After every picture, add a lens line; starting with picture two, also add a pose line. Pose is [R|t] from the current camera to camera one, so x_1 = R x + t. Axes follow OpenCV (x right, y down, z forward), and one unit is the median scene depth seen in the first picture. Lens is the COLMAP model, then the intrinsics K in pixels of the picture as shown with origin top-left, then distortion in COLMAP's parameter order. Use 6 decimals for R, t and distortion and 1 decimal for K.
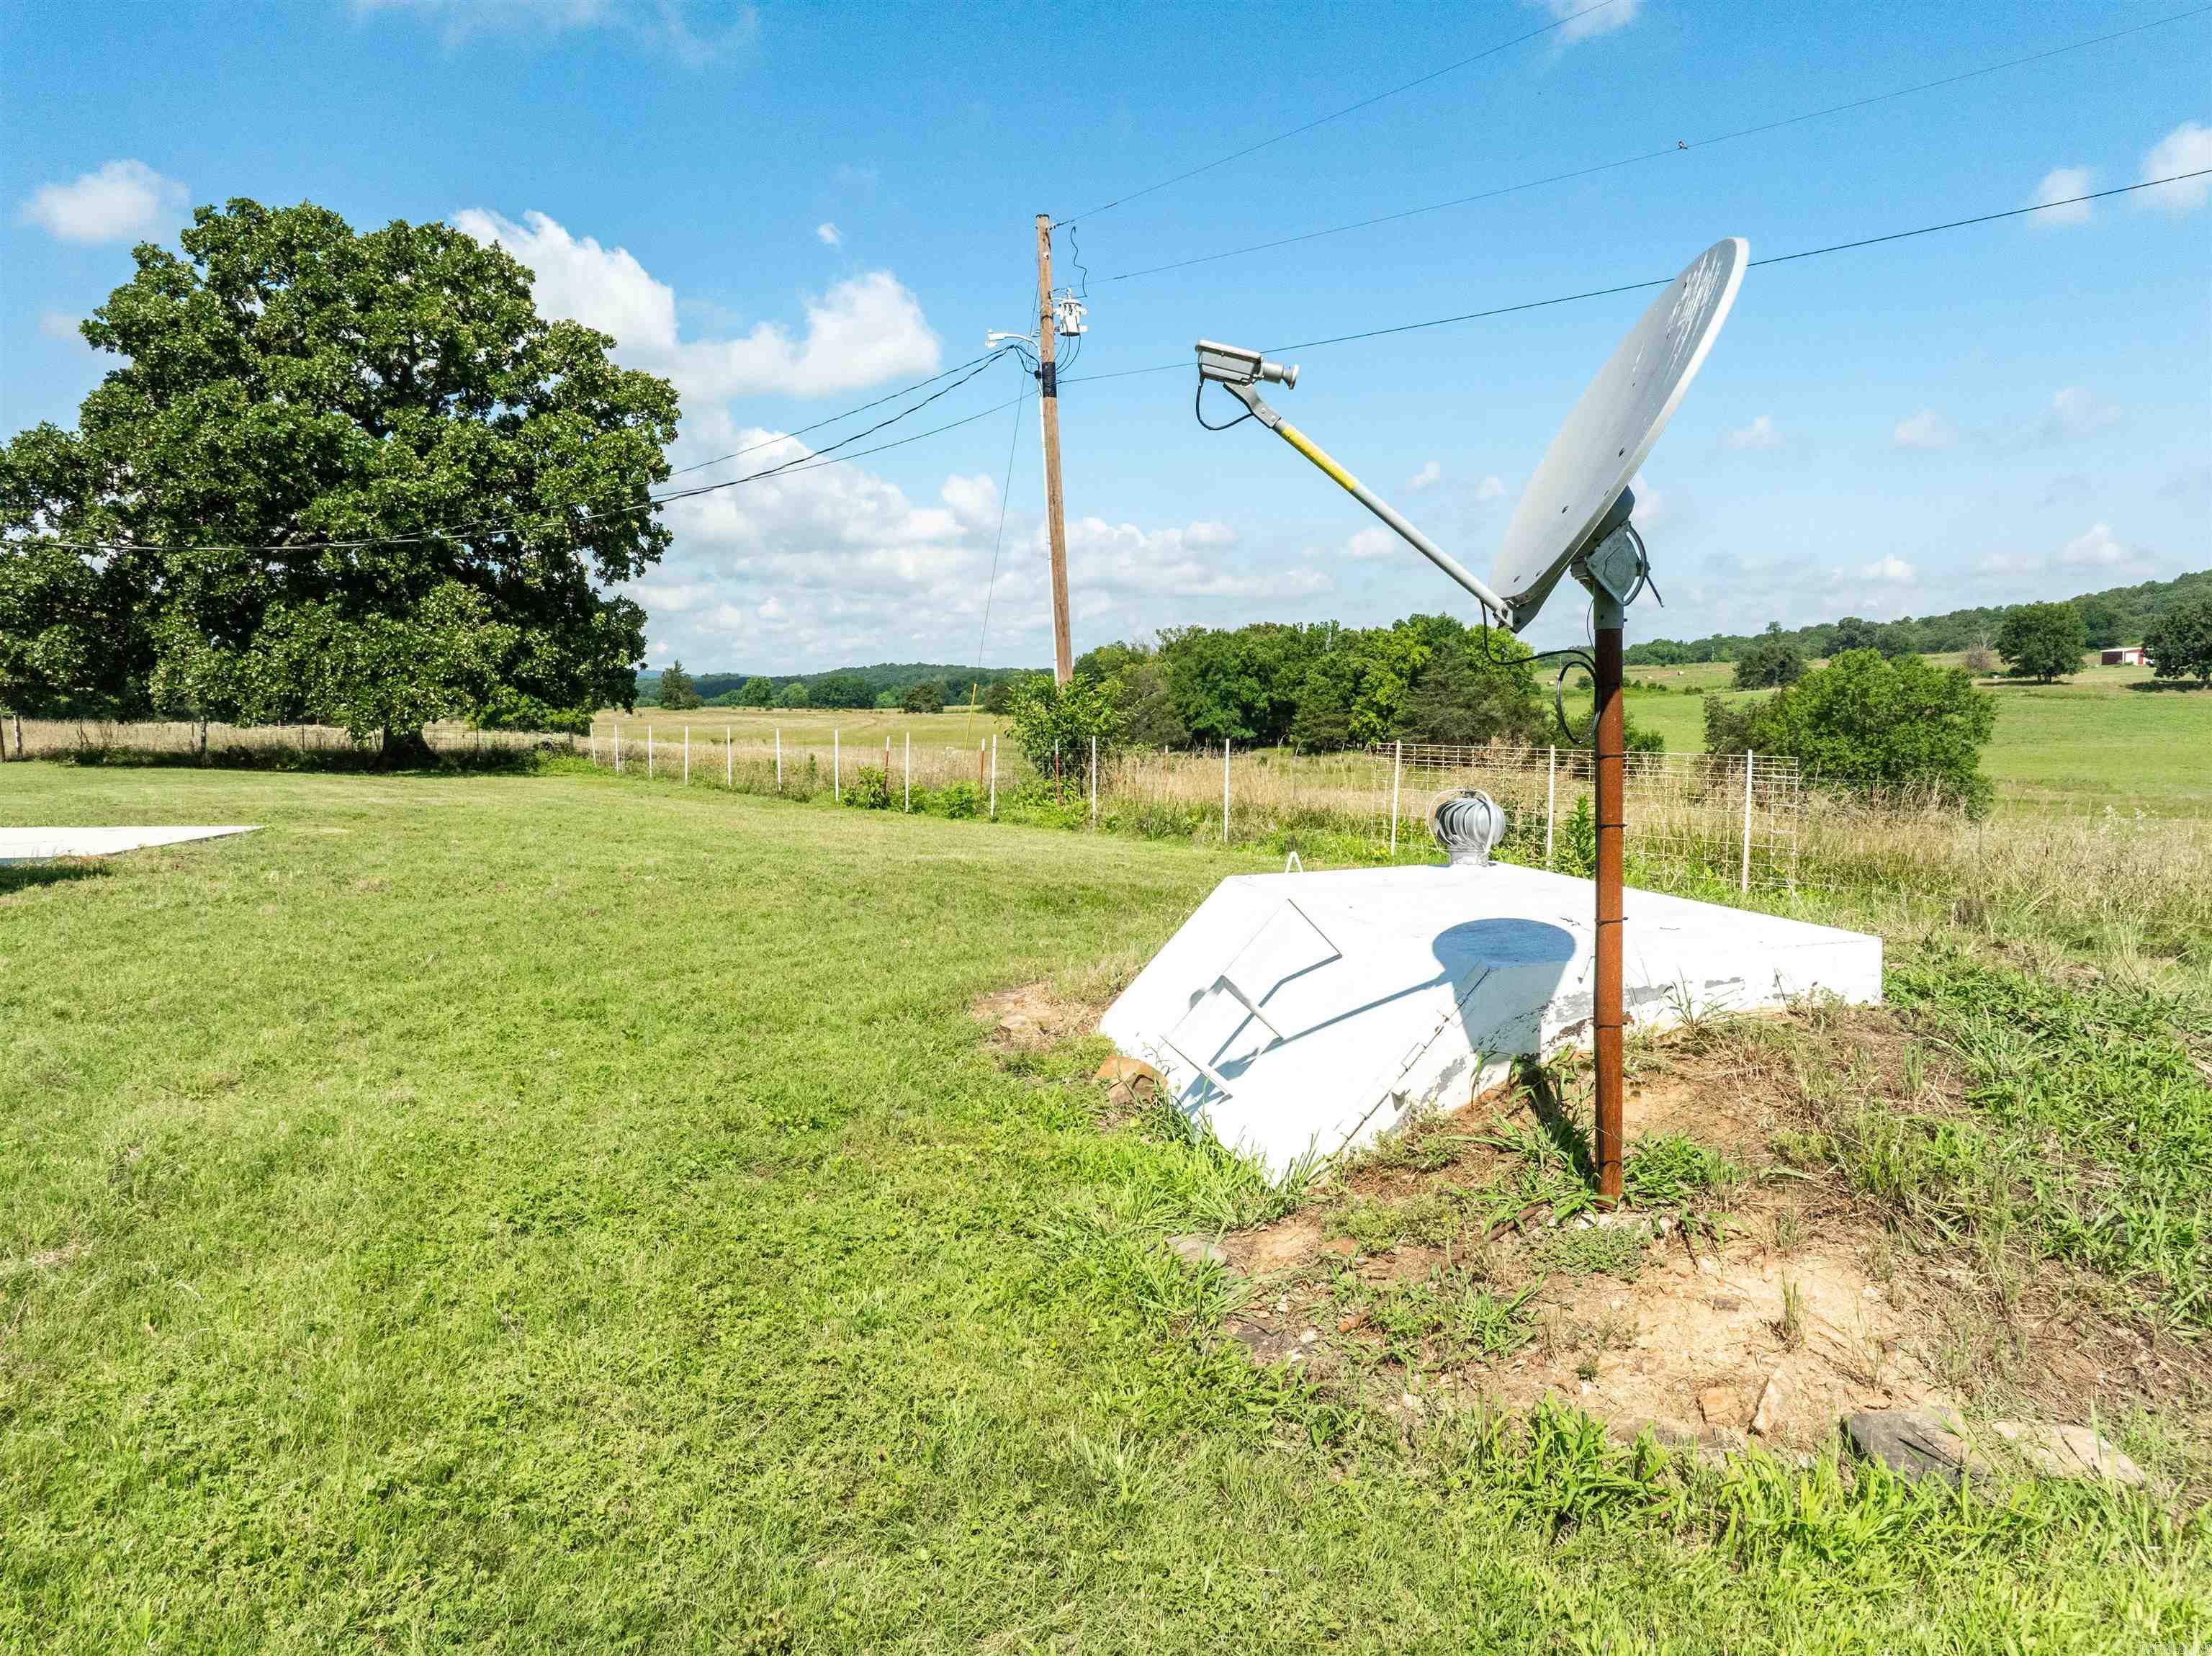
lens RADIAL K [[1568.6, 0, 1106.8], [0, 1568.6, 820.2], [0, 0, 1]] dist [-0.065817, 0.039291]
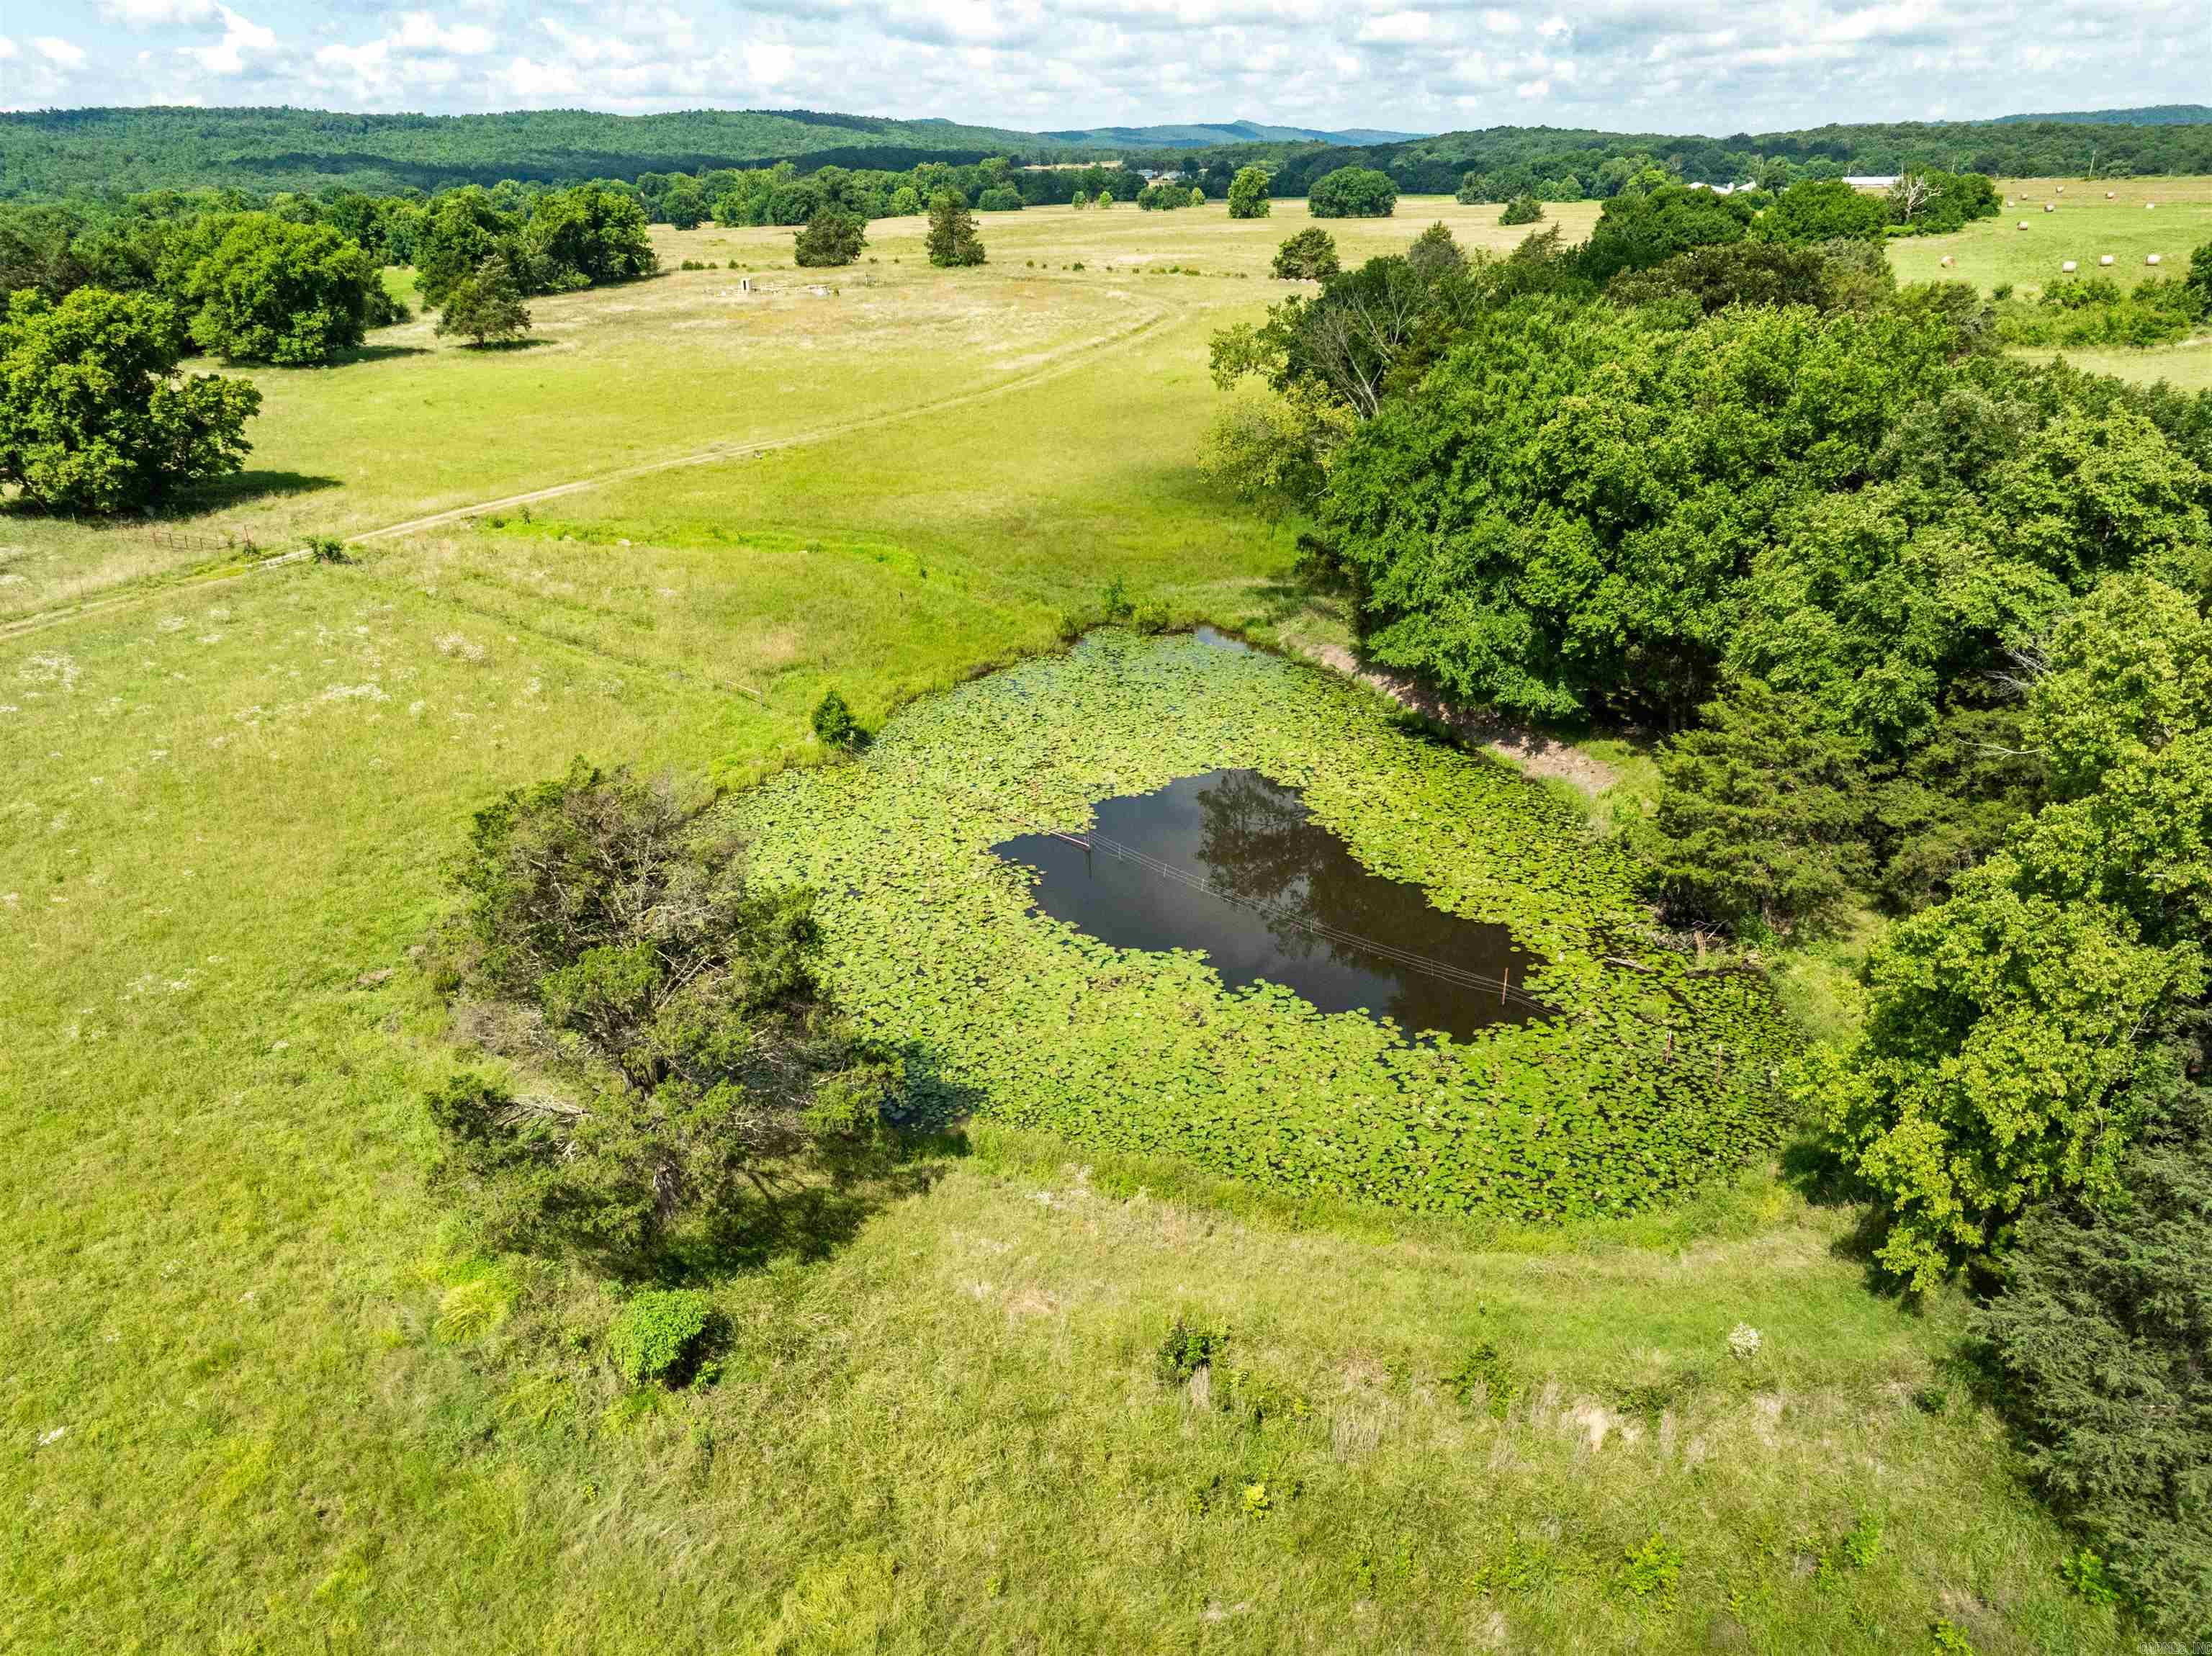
lens RADIAL K [[1568.6, 0, 1105.9], [0, 1568.6, 825.4], [0, 0, 1]] dist [-0.065817, 0.039291]
pose [[0.924440, 0.143543, -0.353278, 0.120671], [-0.026920, 0.948700, 0.315031, -0.123869], [0.380375, -0.281717, 0.880880, 0.707261]]
